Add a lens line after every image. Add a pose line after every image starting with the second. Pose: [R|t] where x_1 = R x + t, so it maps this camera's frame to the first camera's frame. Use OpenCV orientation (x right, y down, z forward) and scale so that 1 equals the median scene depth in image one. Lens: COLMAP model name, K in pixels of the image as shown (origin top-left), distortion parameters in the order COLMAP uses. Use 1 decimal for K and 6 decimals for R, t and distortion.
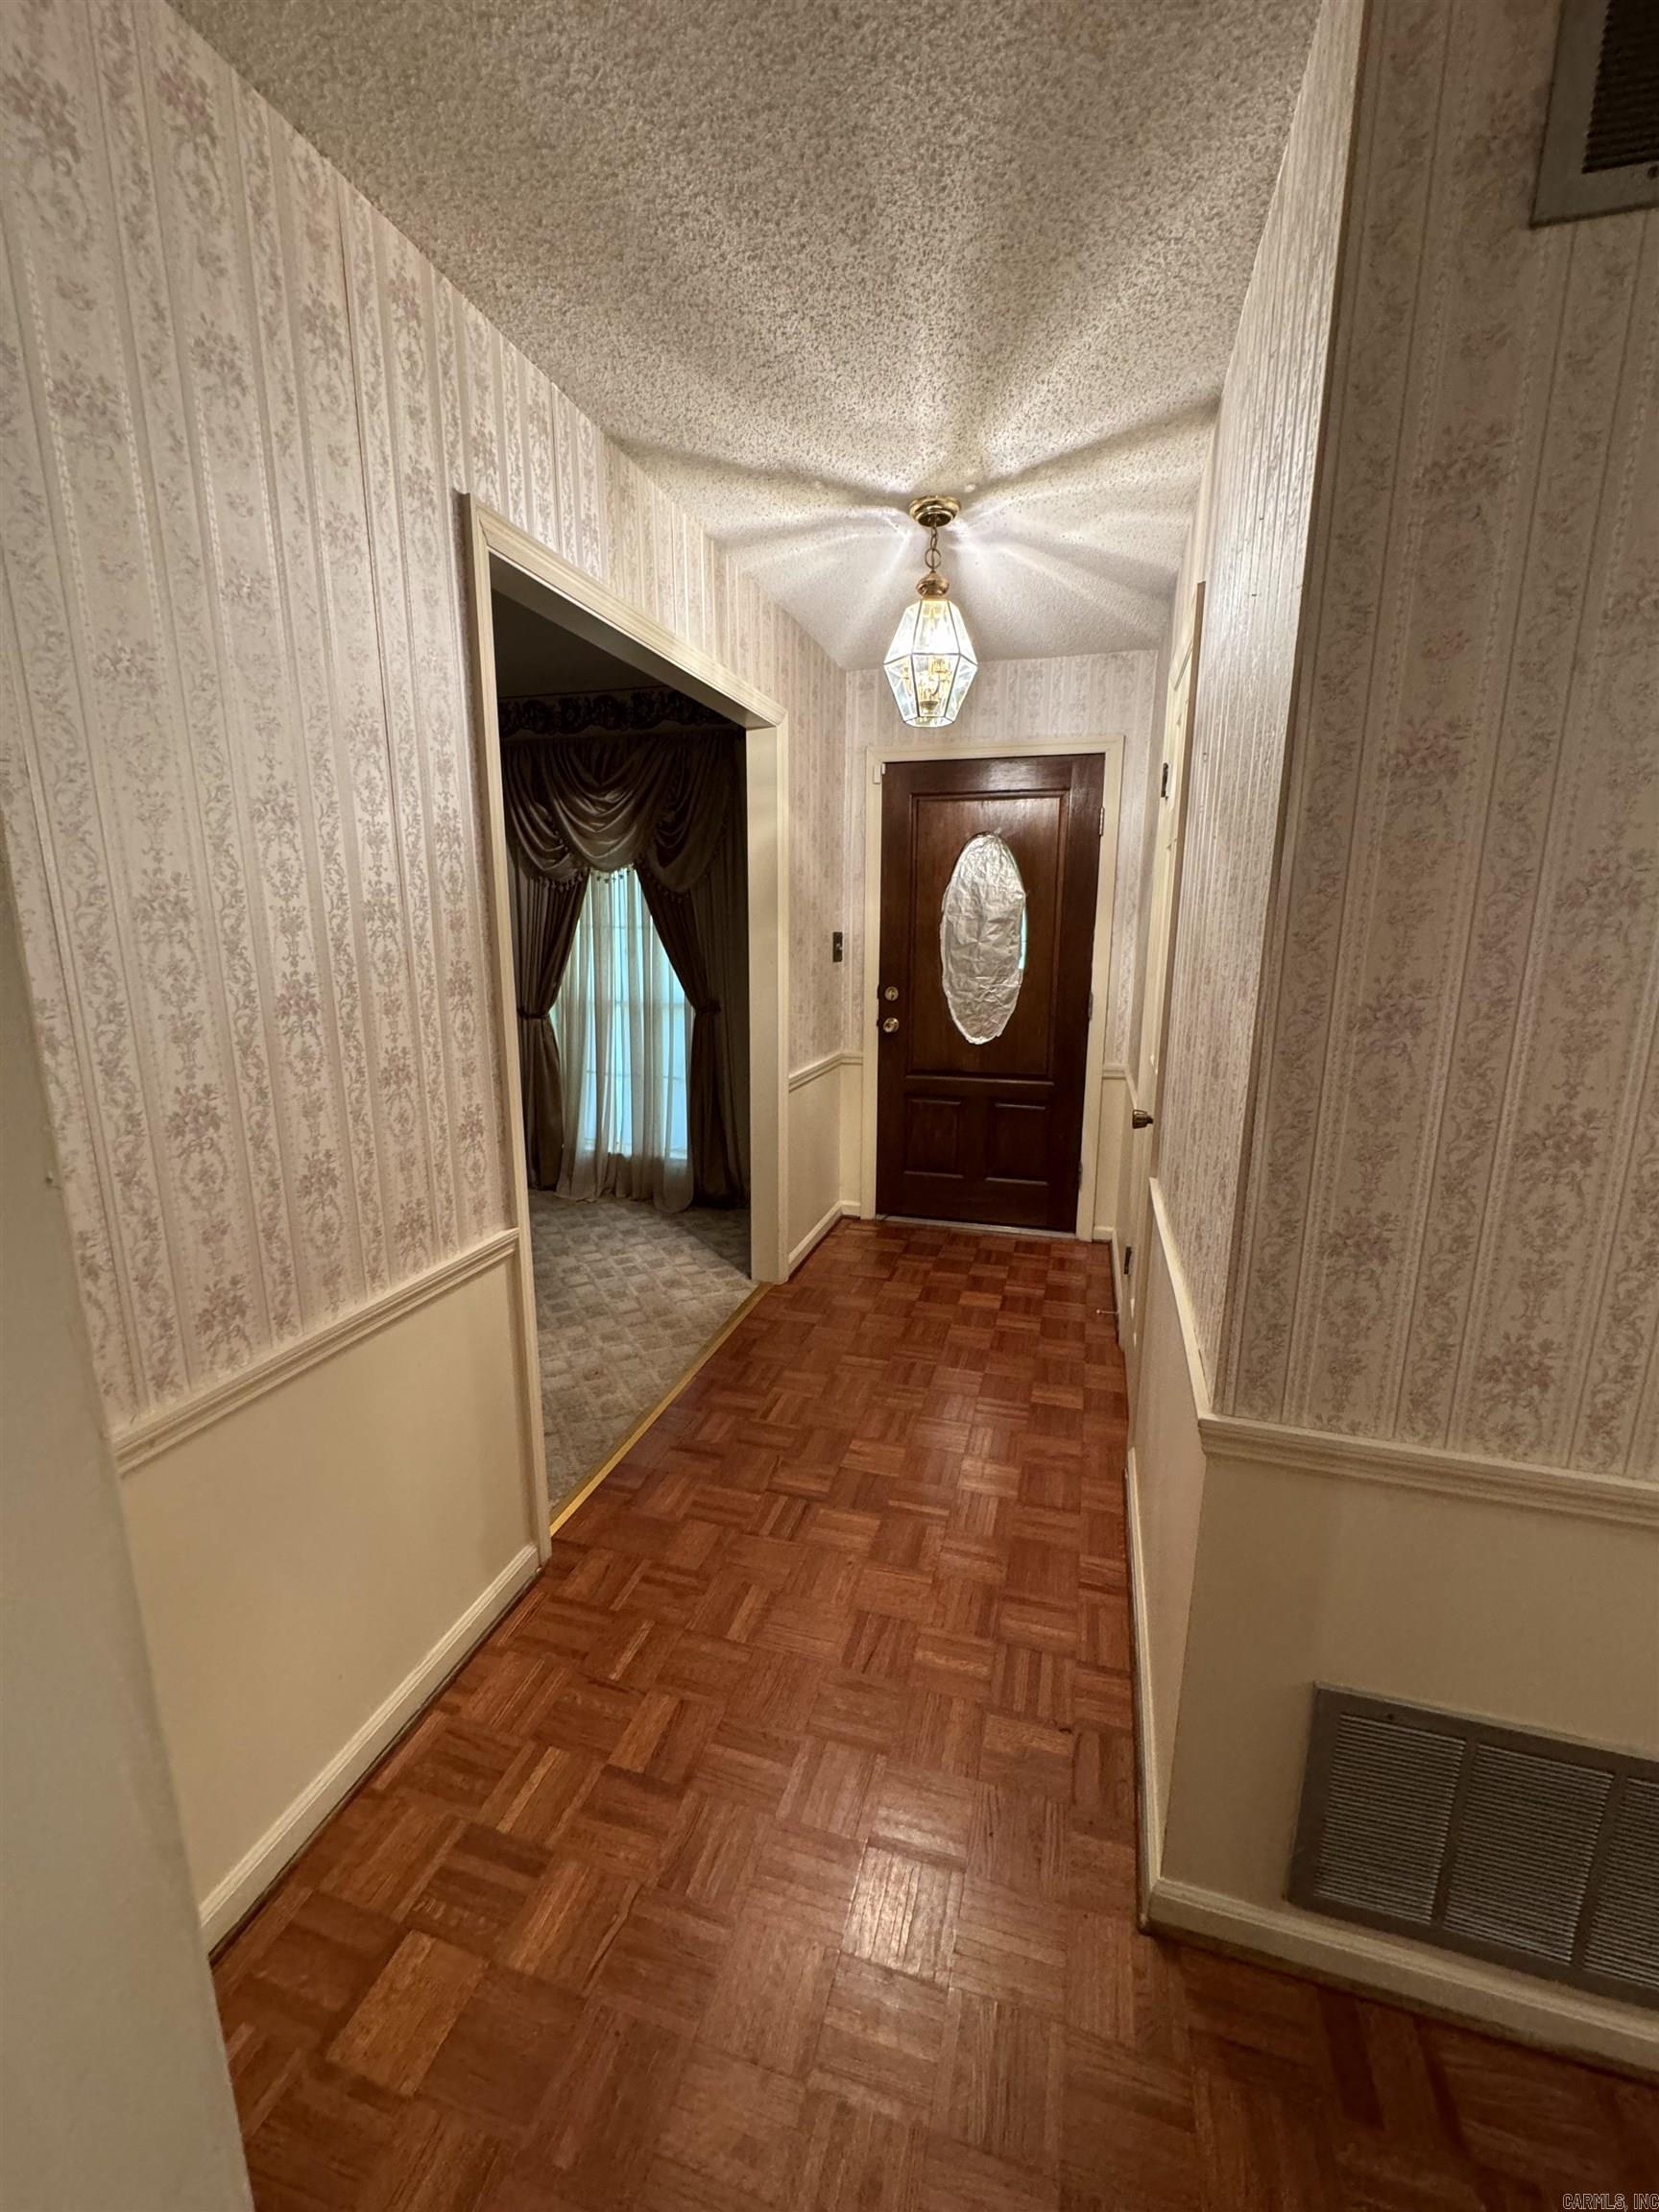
lens RADIAL K [[882.3, 0, 829.5], [0, 882.3, 1105.9], [0, 0, 1]] dist [-0.002321, 0.000465]
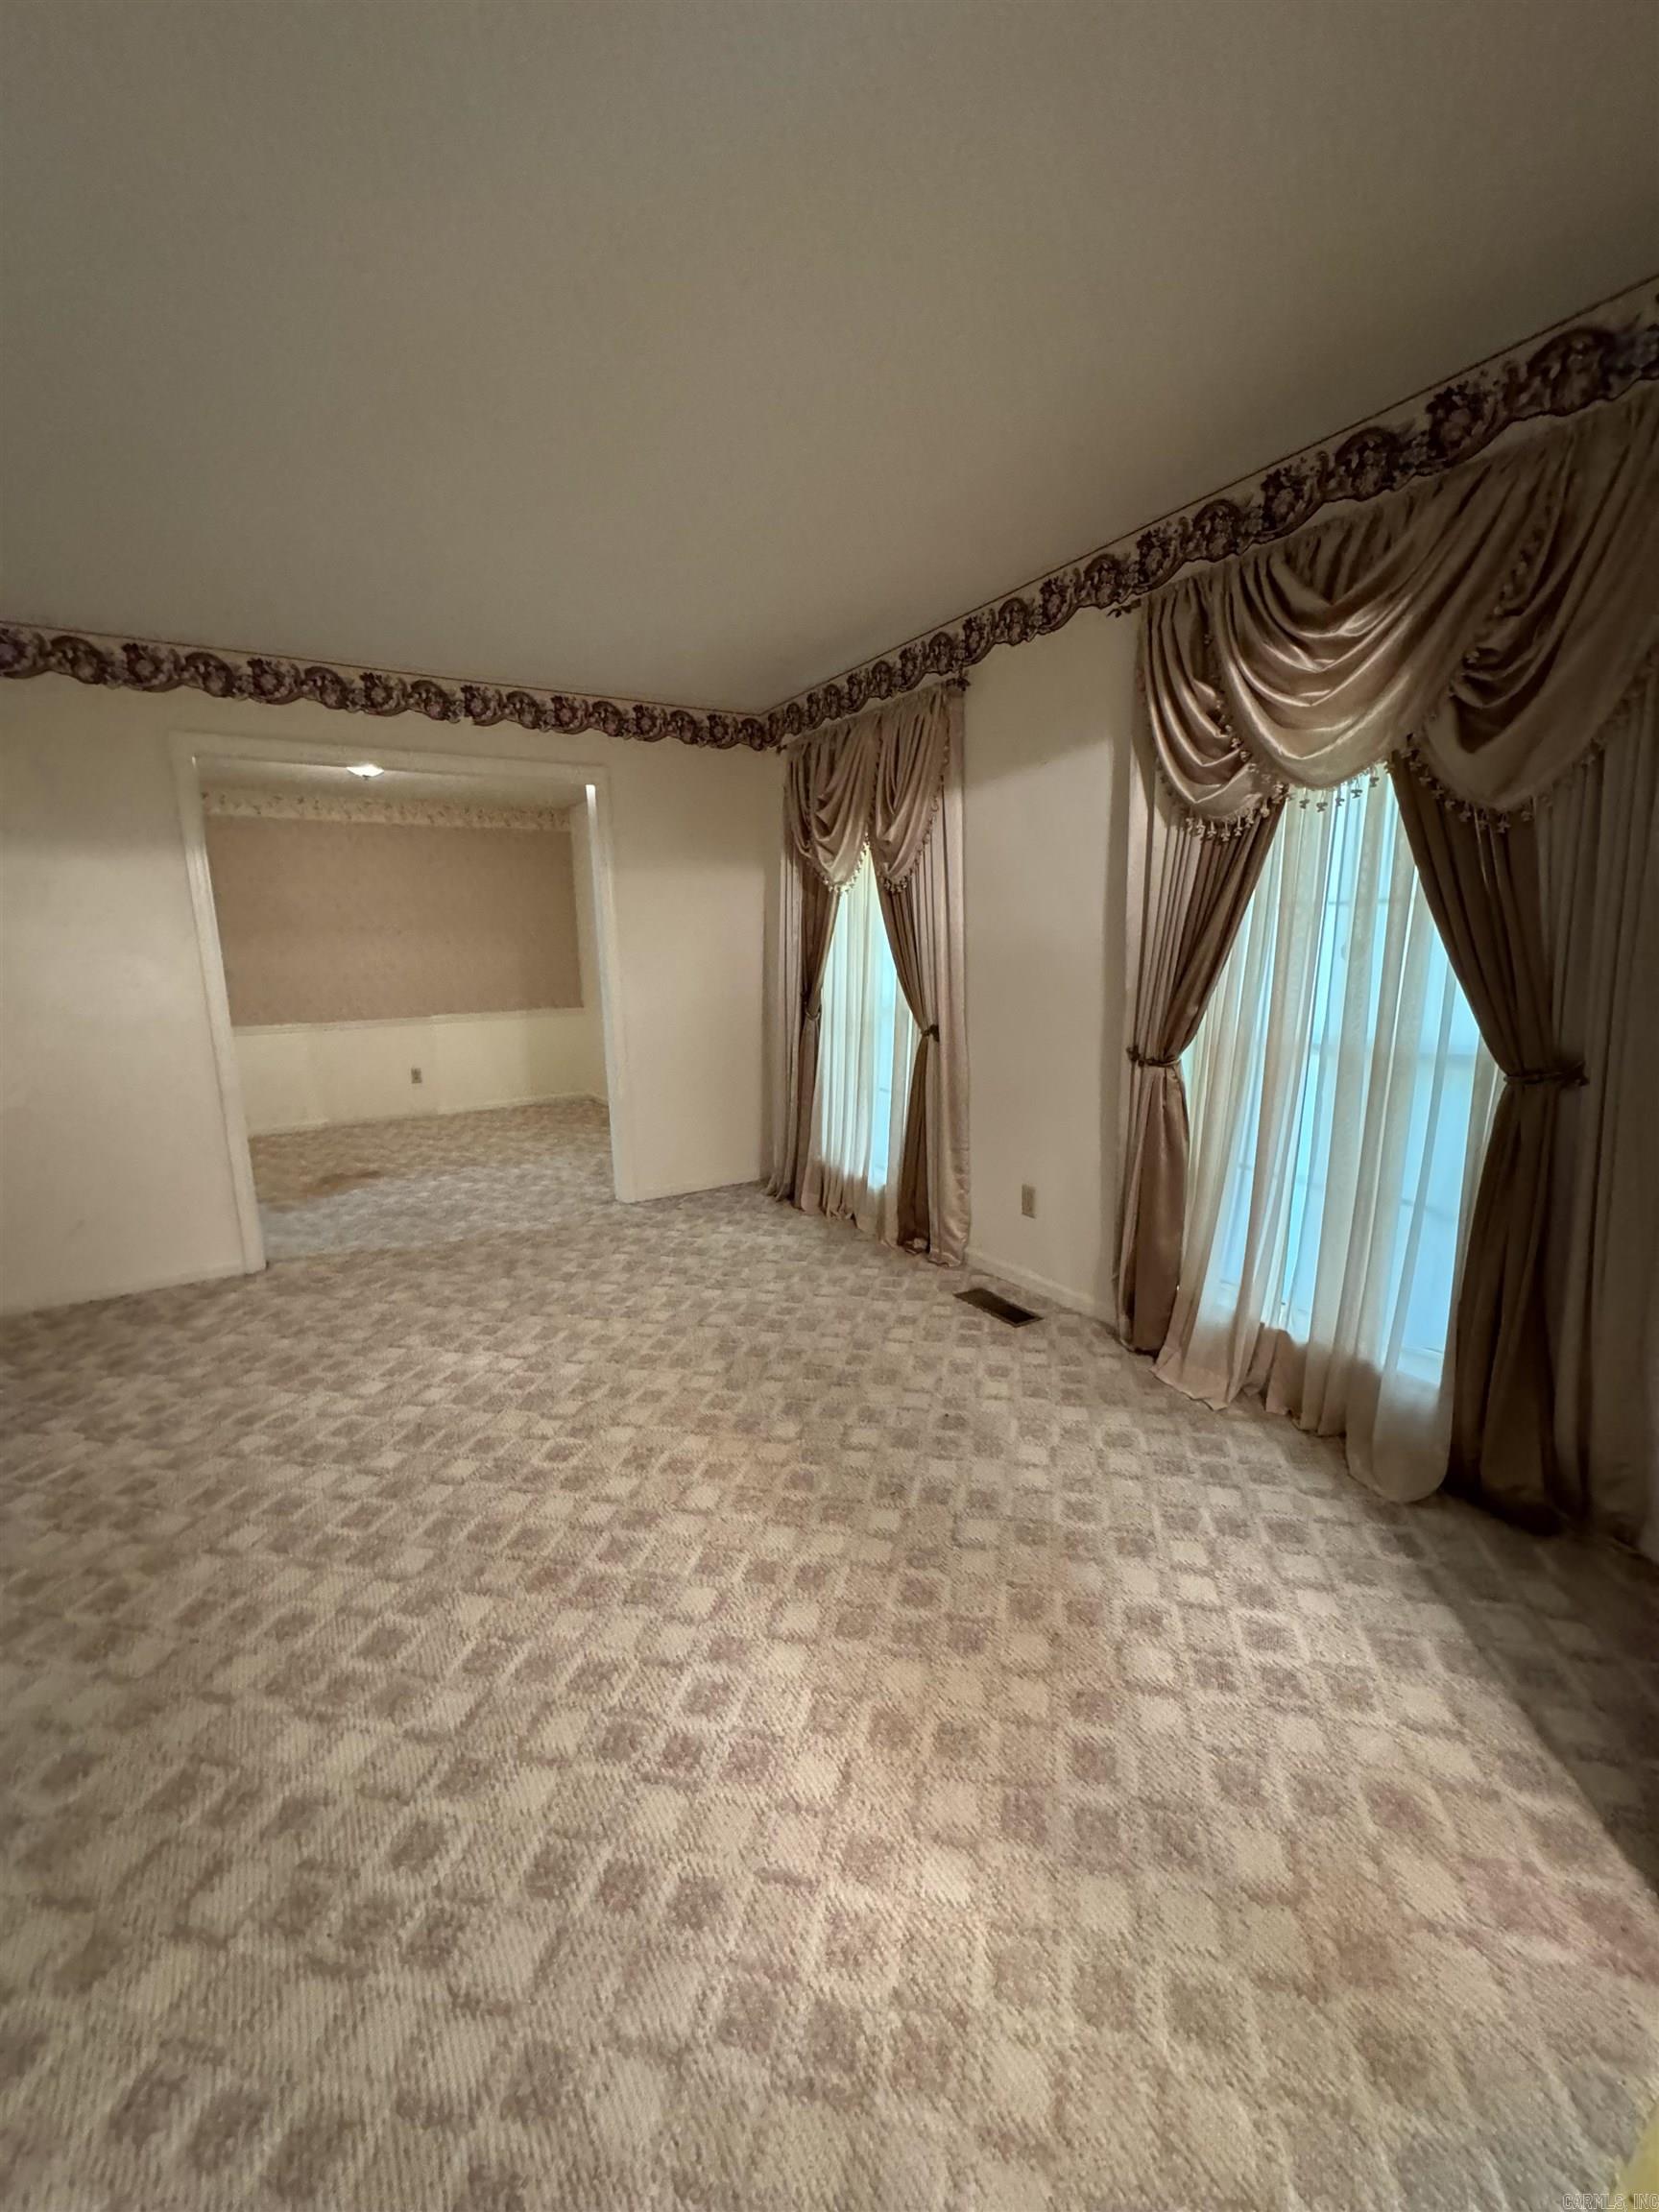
lens RADIAL K [[882.3, 0, 829.5], [0, 882.3, 1105.9], [0, 0, 1]] dist [-0.002321, 0.000465]
pose [[0.750996, 0.095830, -0.653315, -0.118260], [-0.111007, 0.993654, 0.018148, -0.063953], [0.650909, 0.058893, 0.756868, 0.446433]]
